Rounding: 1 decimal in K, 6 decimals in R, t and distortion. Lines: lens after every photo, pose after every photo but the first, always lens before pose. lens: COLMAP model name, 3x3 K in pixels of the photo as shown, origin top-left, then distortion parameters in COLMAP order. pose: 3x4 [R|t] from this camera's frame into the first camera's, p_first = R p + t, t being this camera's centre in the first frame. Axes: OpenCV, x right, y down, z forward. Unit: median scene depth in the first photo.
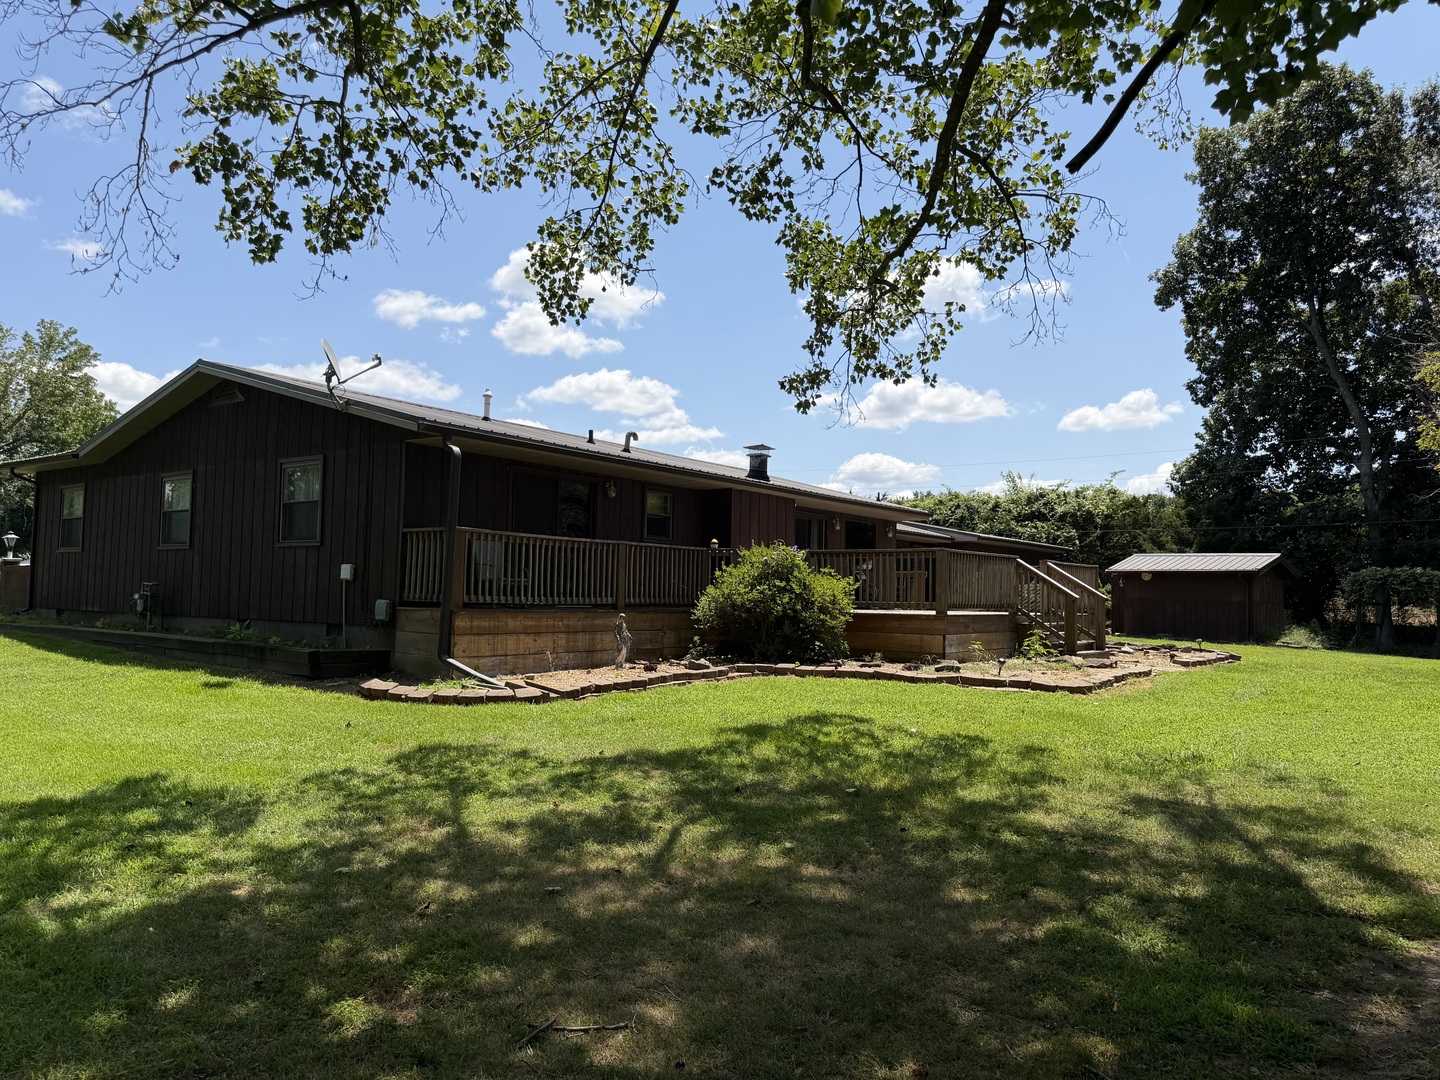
lens RADIAL K [[1011.5, 0, 720.0], [0, 1011.5, 540.0], [0, 0, 1]] dist [0.103108, -0.134888]
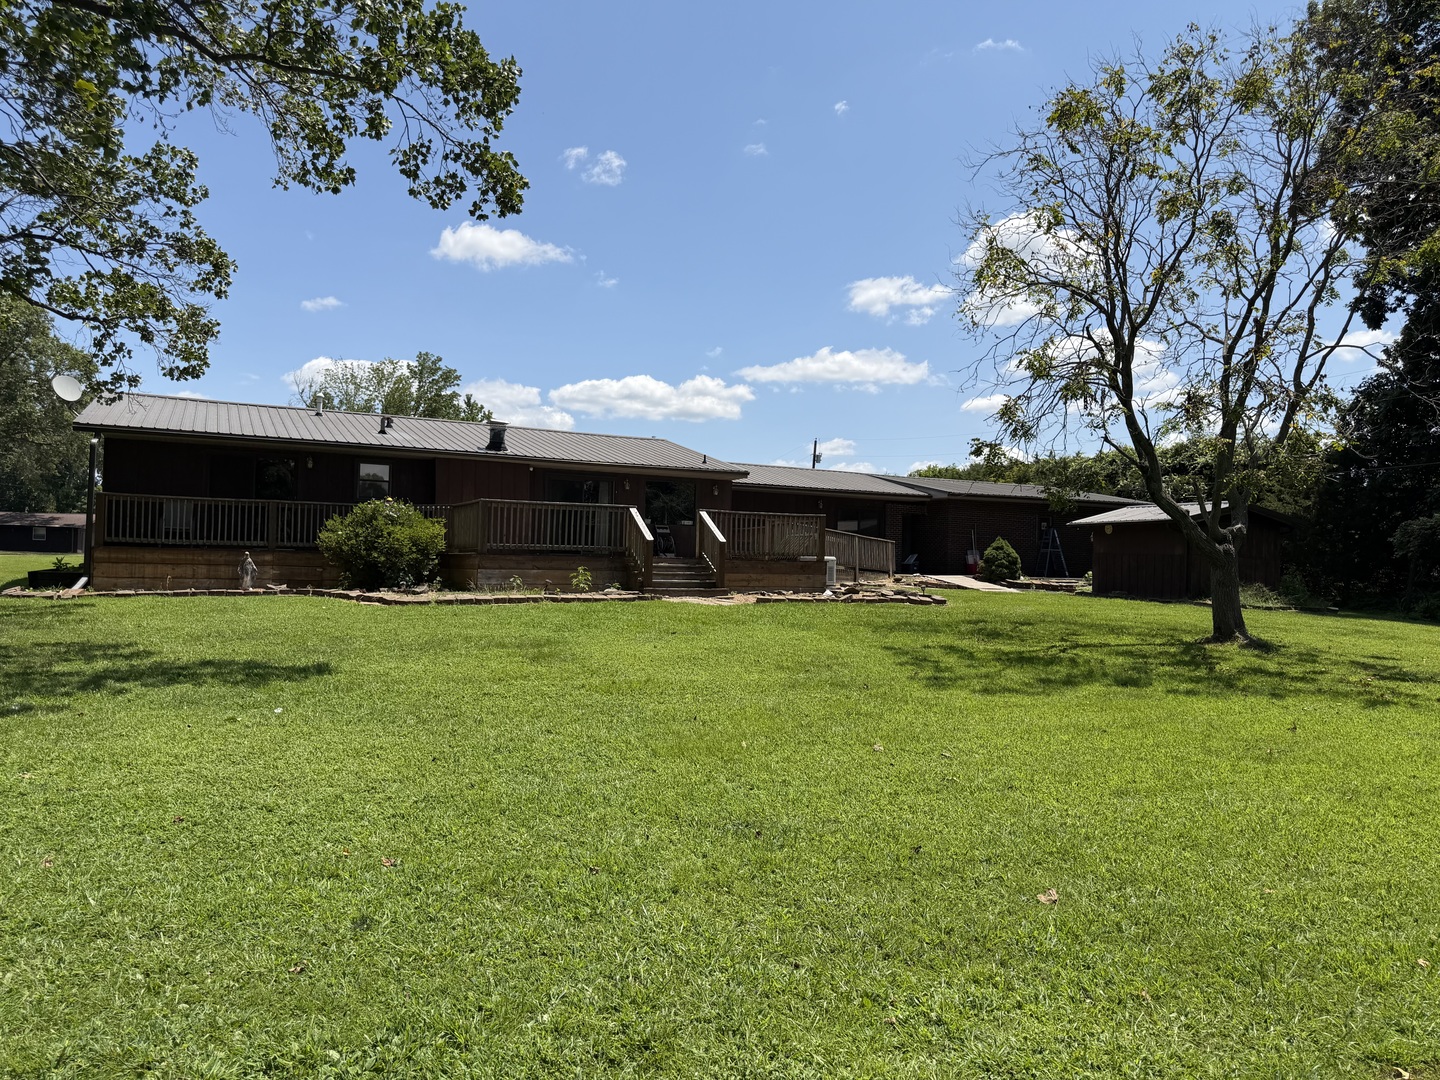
lens RADIAL K [[1011.5, 0, 720.0], [0, 1011.5, 540.0], [0, 0, 1]] dist [0.103108, -0.134888]
pose [[0.897774, -0.014611, -0.440214, 0.983214], [0.023752, 0.999601, 0.015263, 0.045008], [0.439816, -0.024159, 0.897763, 0.015070]]
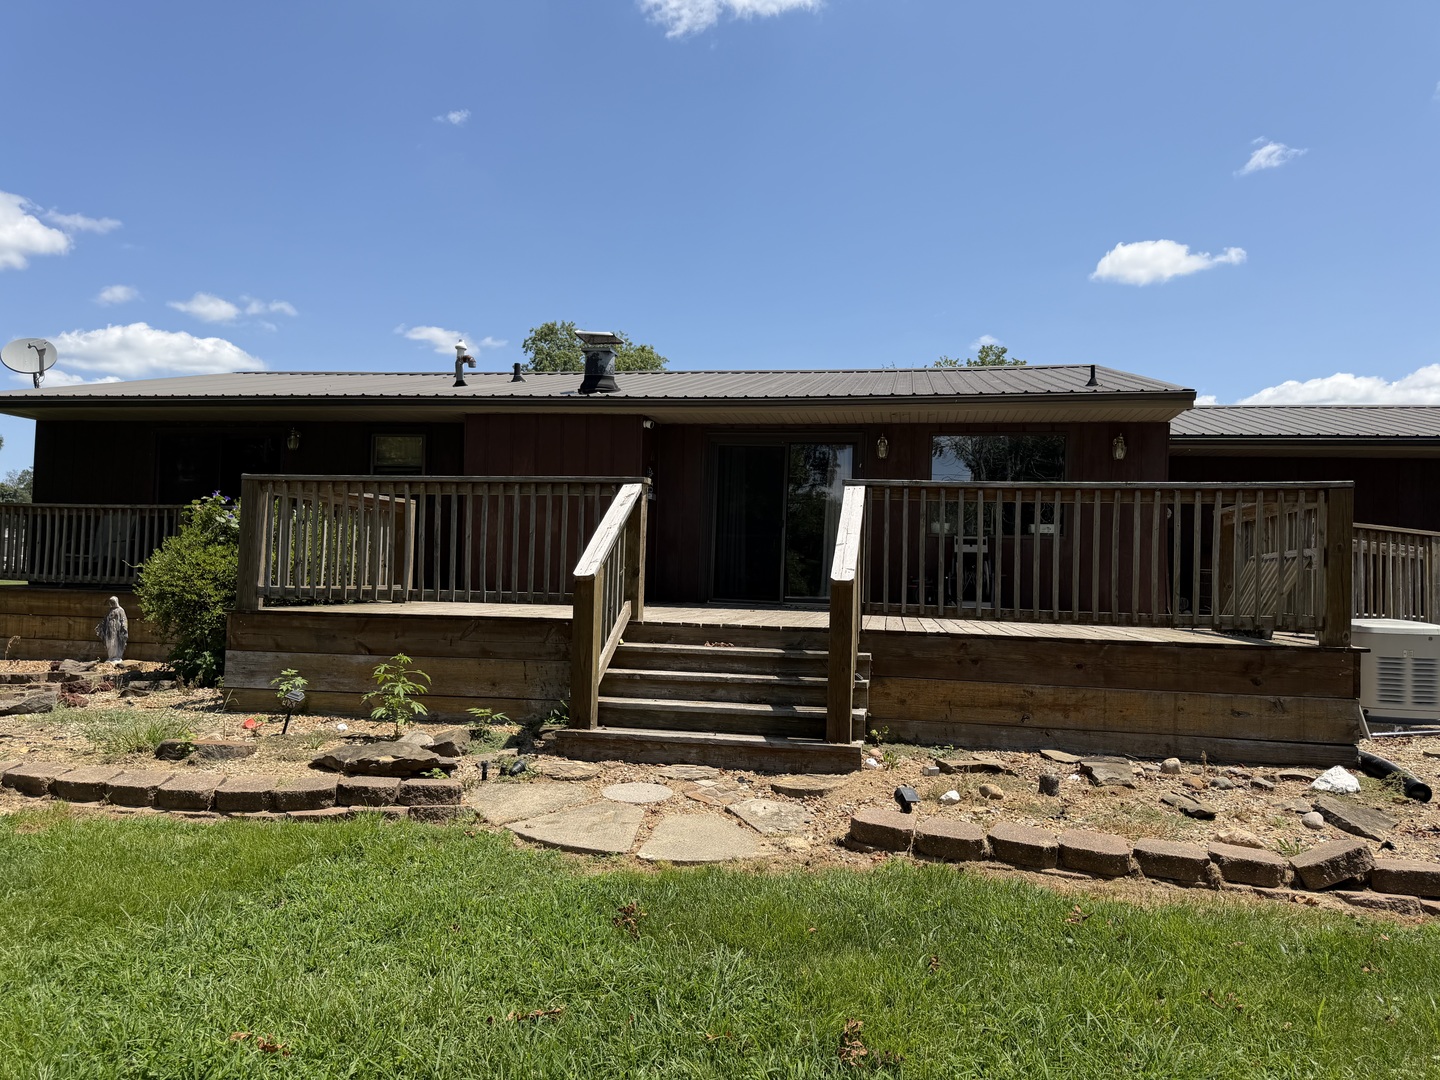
lens RADIAL K [[1011.5, 0, 720.0], [0, 1011.5, 540.0], [0, 0, 1]] dist [0.103108, -0.134888]
pose [[0.466733, -0.040001, -0.883493, 0.735821], [0.033606, 0.999057, -0.027480, 0.059861], [0.883760, -0.016864, 0.467637, 0.937401]]
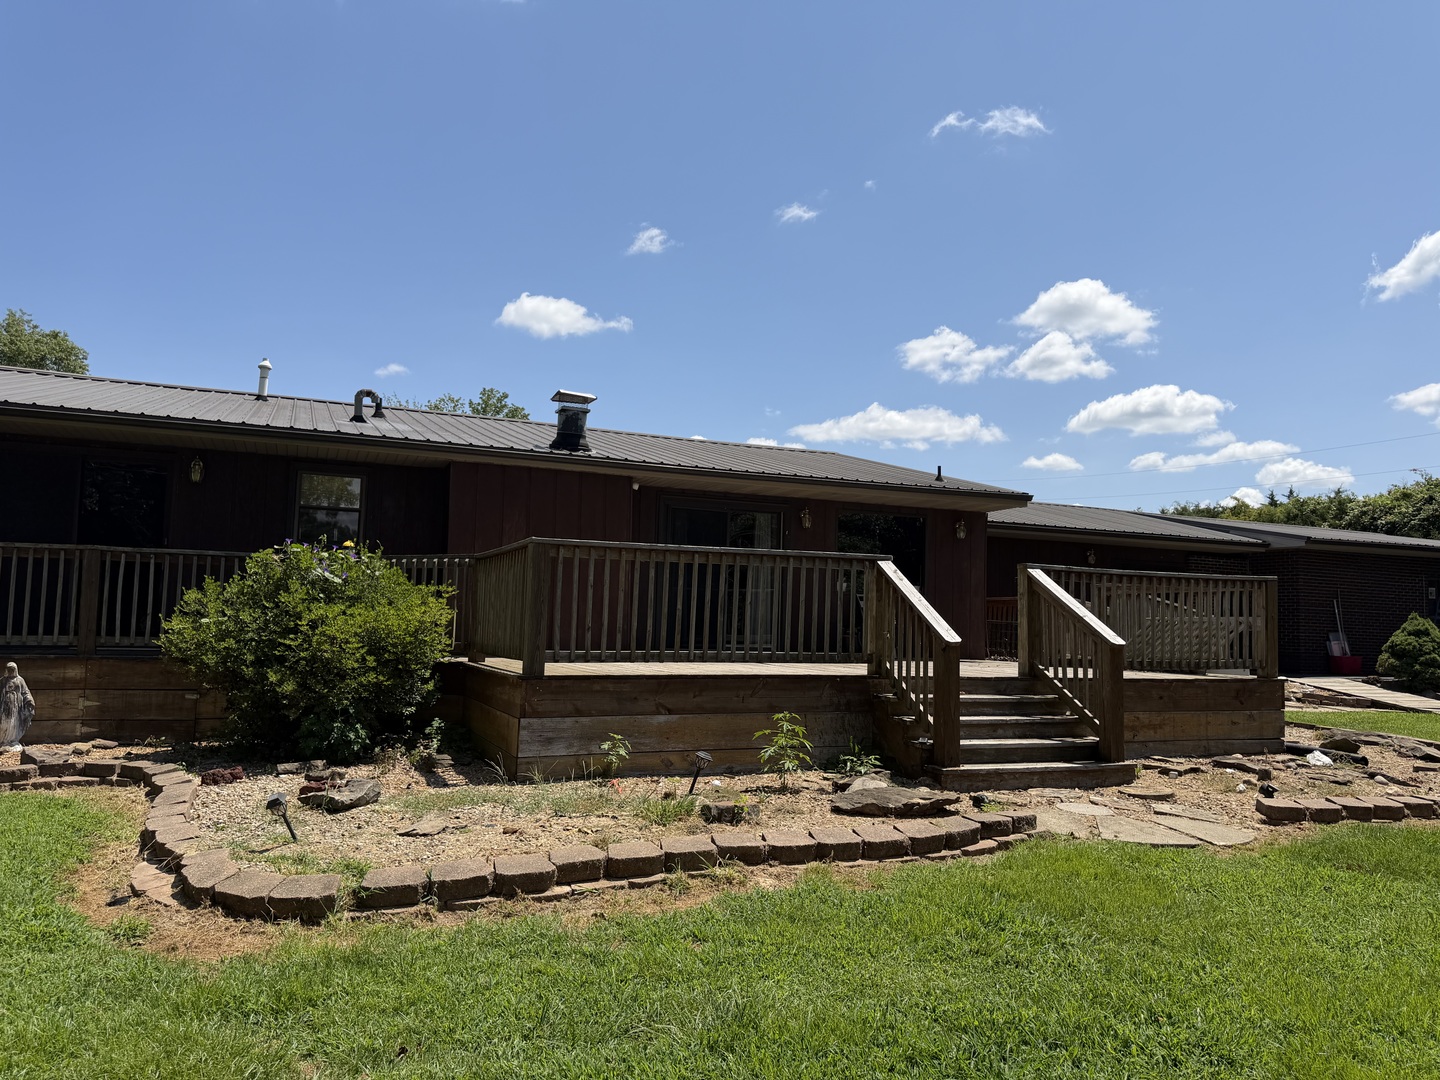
lens RADIAL K [[1011.5, 0, 720.0], [0, 1011.5, 540.0], [0, 0, 1]] dist [0.103108, -0.134888]
pose [[0.866667, -0.040633, -0.497229, 0.515775], [0.022695, 0.998857, -0.042068, 0.031089], [0.498370, 0.025175, 0.866599, 0.600557]]
